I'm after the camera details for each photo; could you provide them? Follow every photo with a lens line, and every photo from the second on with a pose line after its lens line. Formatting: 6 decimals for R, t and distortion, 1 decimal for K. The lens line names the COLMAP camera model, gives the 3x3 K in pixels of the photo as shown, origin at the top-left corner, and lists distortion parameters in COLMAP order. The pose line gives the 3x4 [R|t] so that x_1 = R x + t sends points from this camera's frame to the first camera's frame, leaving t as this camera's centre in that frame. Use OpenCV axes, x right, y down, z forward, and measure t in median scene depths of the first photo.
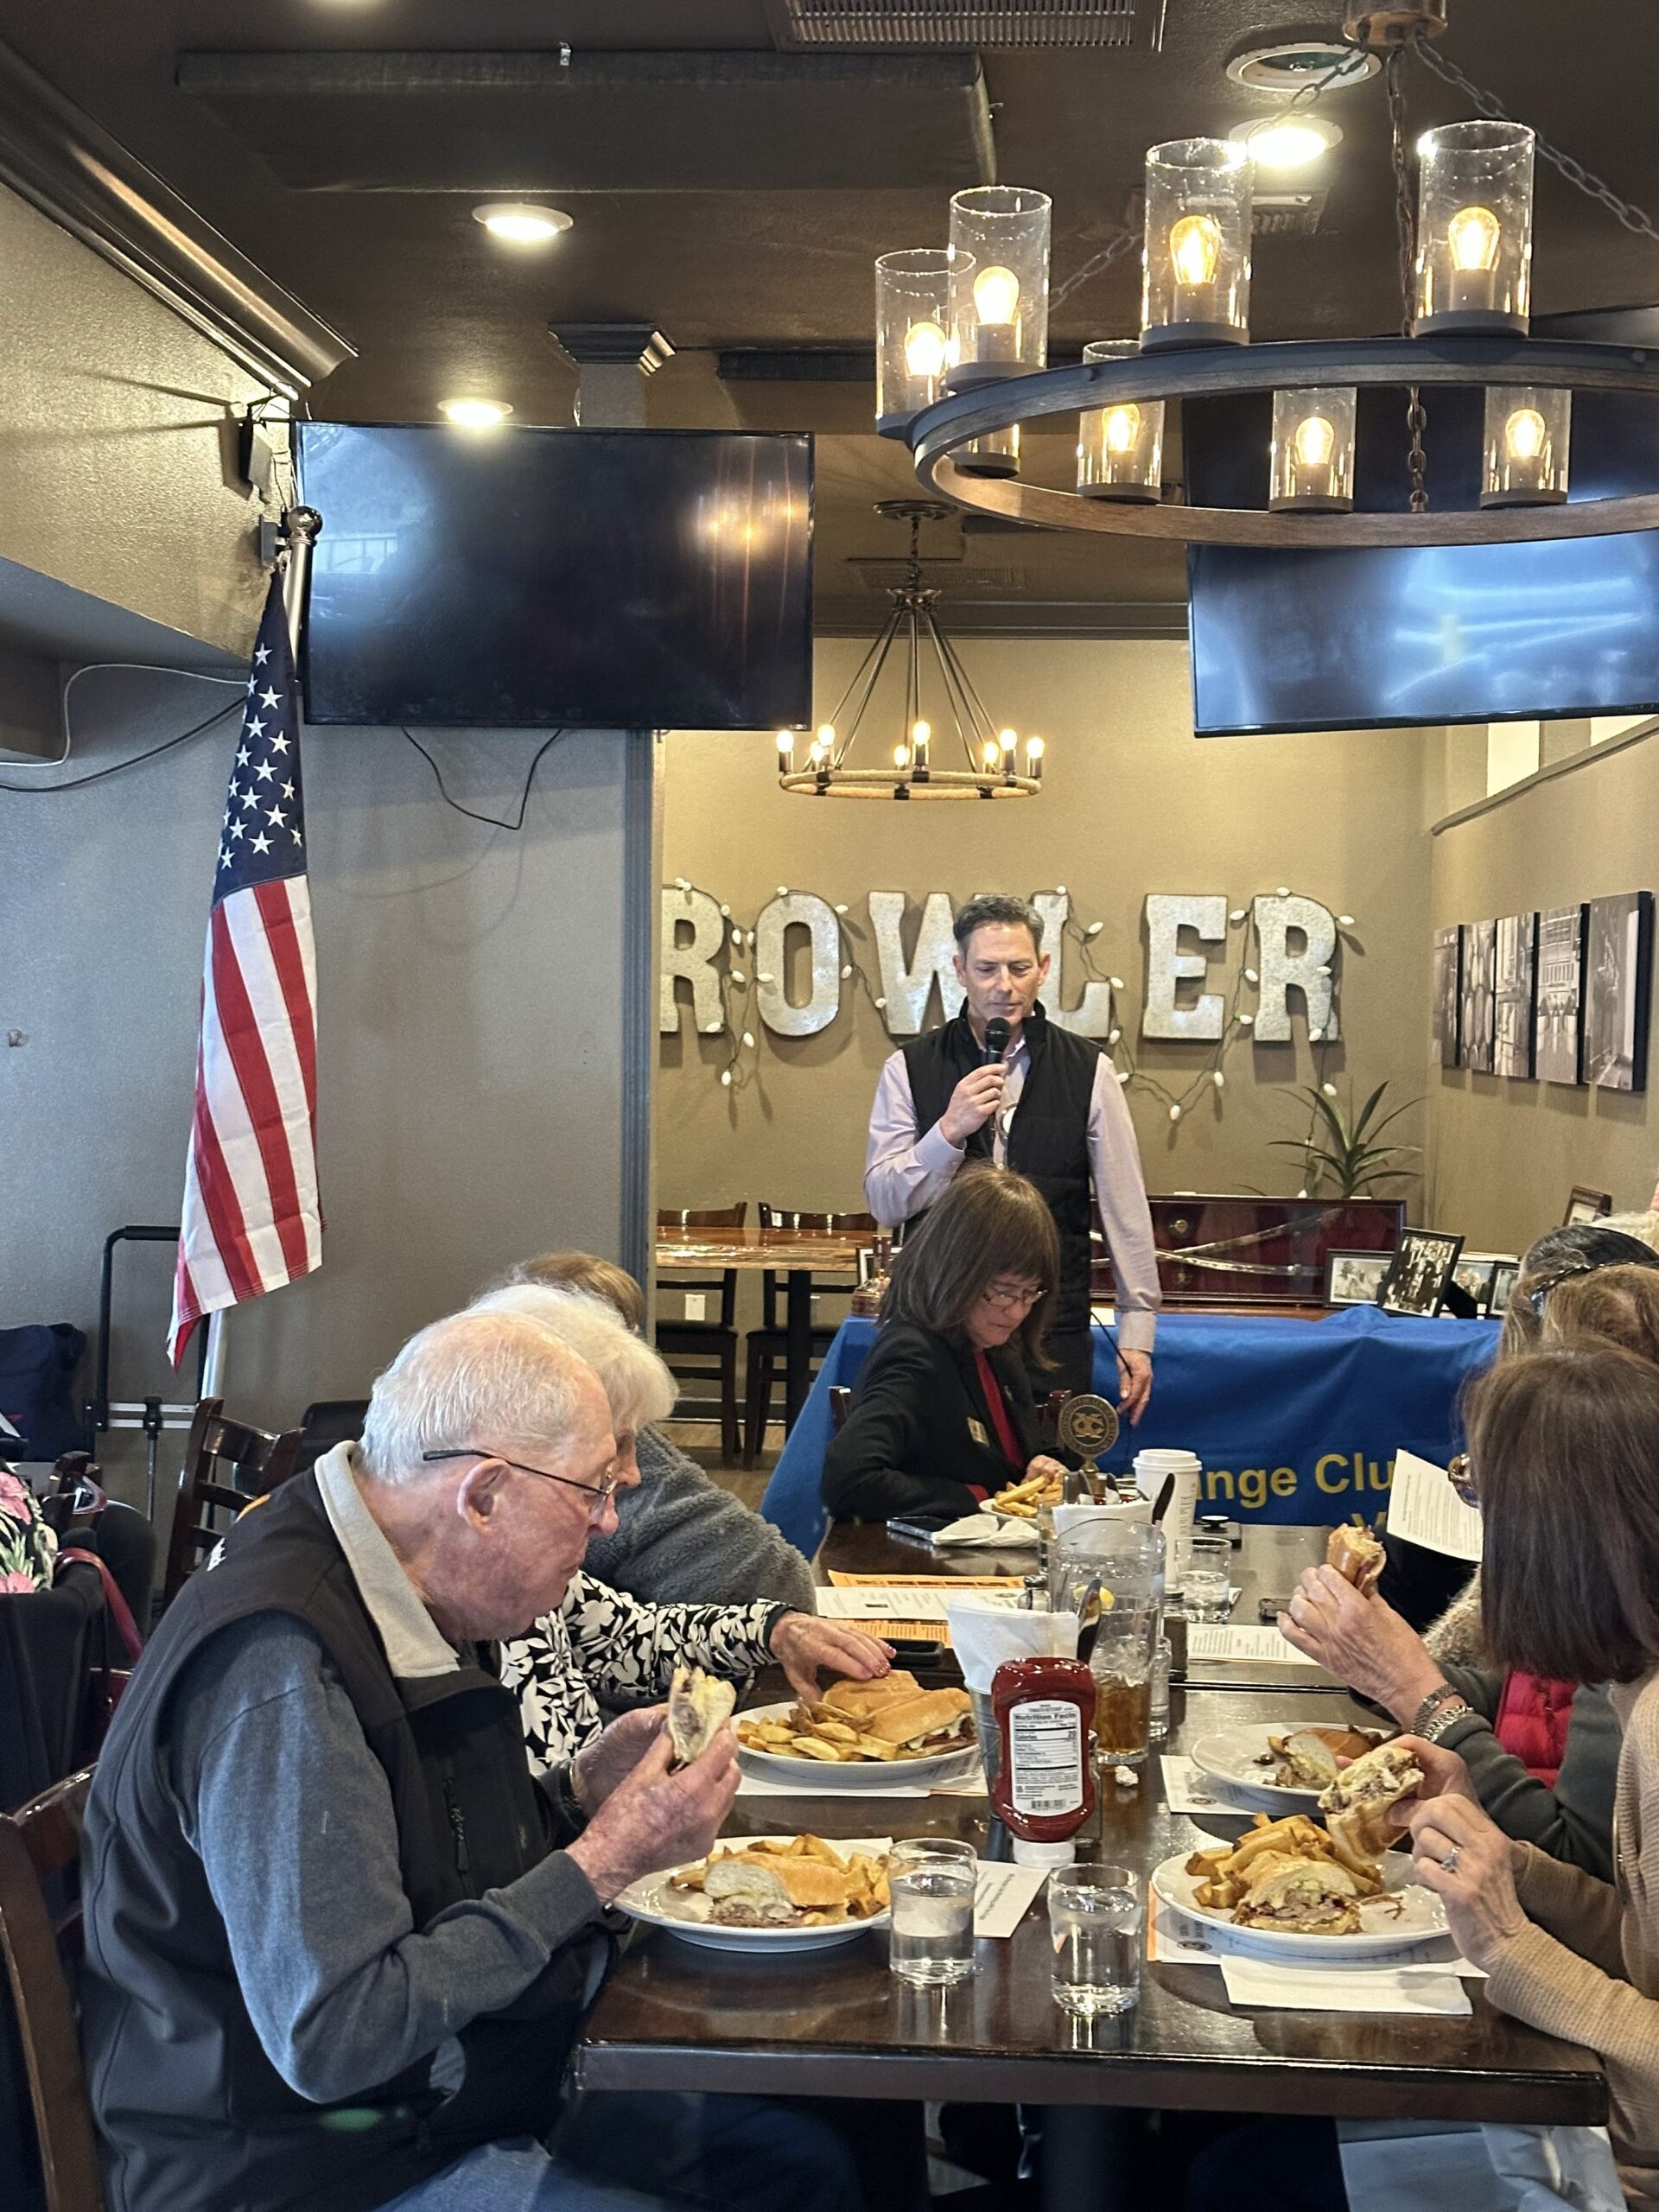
lens RADIAL K [[3014.6, 0, 829.7], [0, 3014.6, 1105.6], [0, 0, 1]] dist [0.001826, 0.000000]
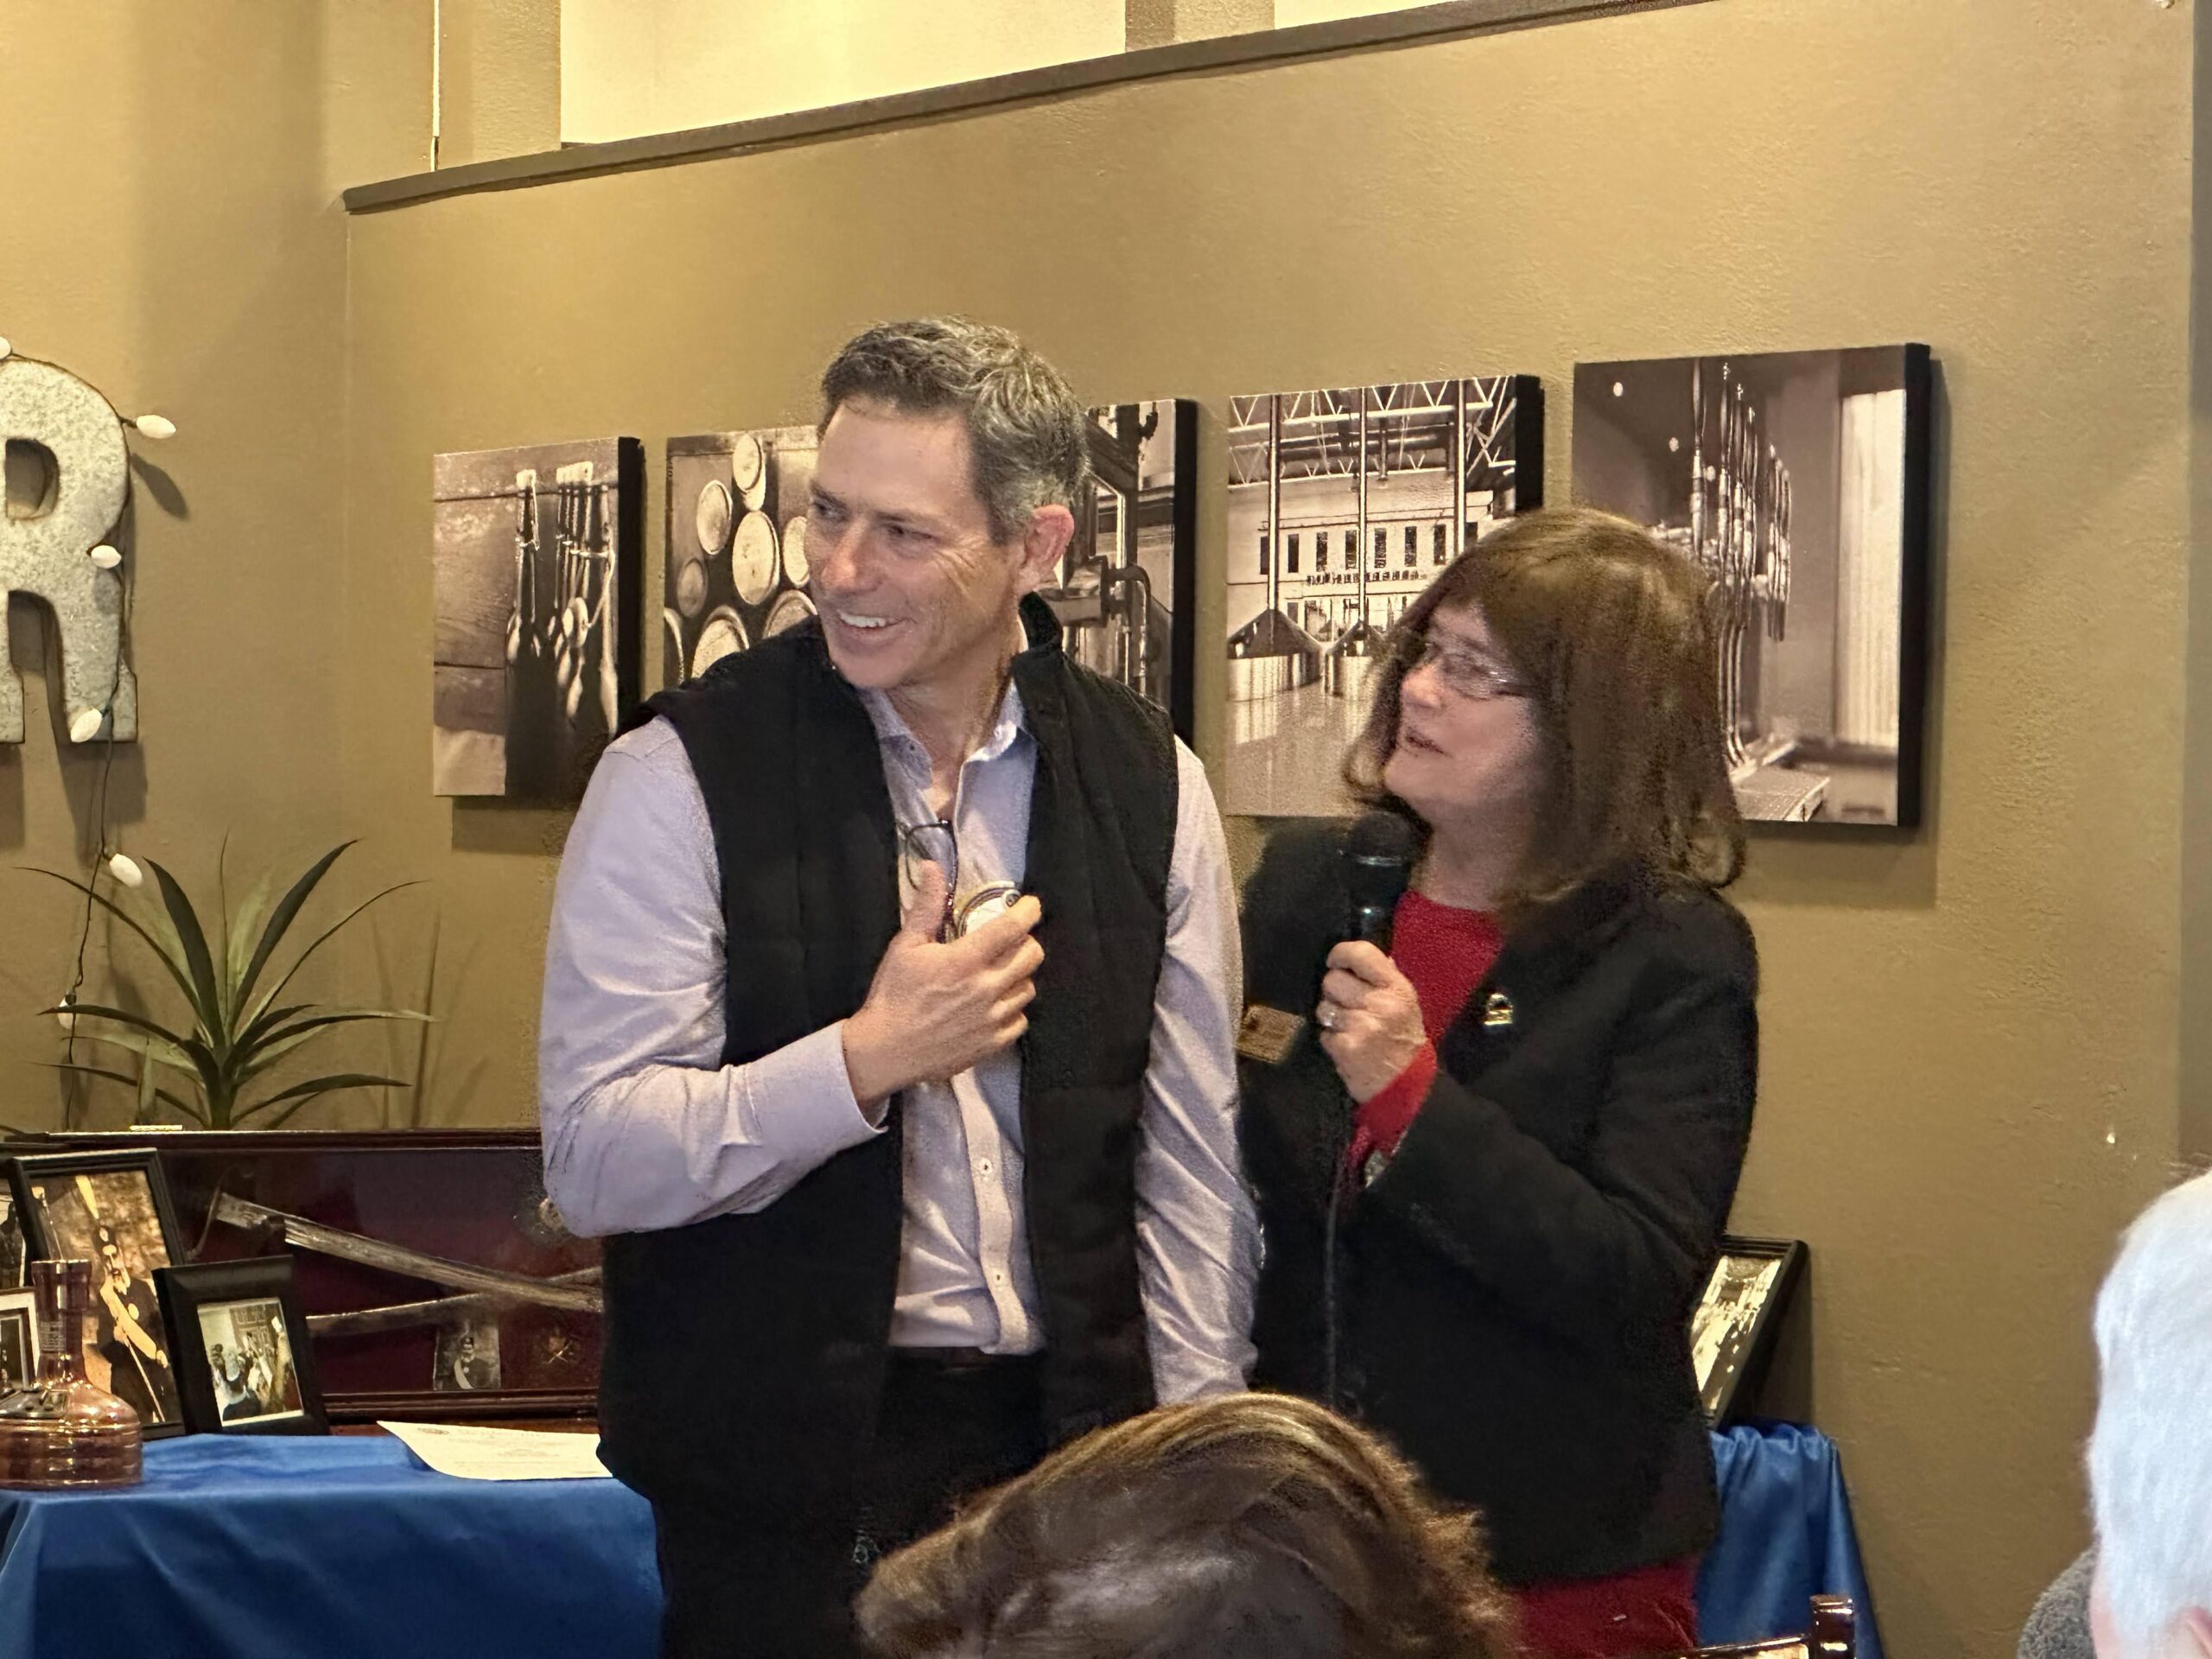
lens RADIAL K [[7891.2, 0, 1105.6], [0, 7891.2, 829.6], [0, 0, 1]] dist [-0.155026, 0.000000]
pose [[0.814814, -0.010673, 0.579624, -0.308116], [0.021694, 0.999692, -0.012088, 0.004317], [-0.579316, 0.022424, 0.814795, 0.119352]]
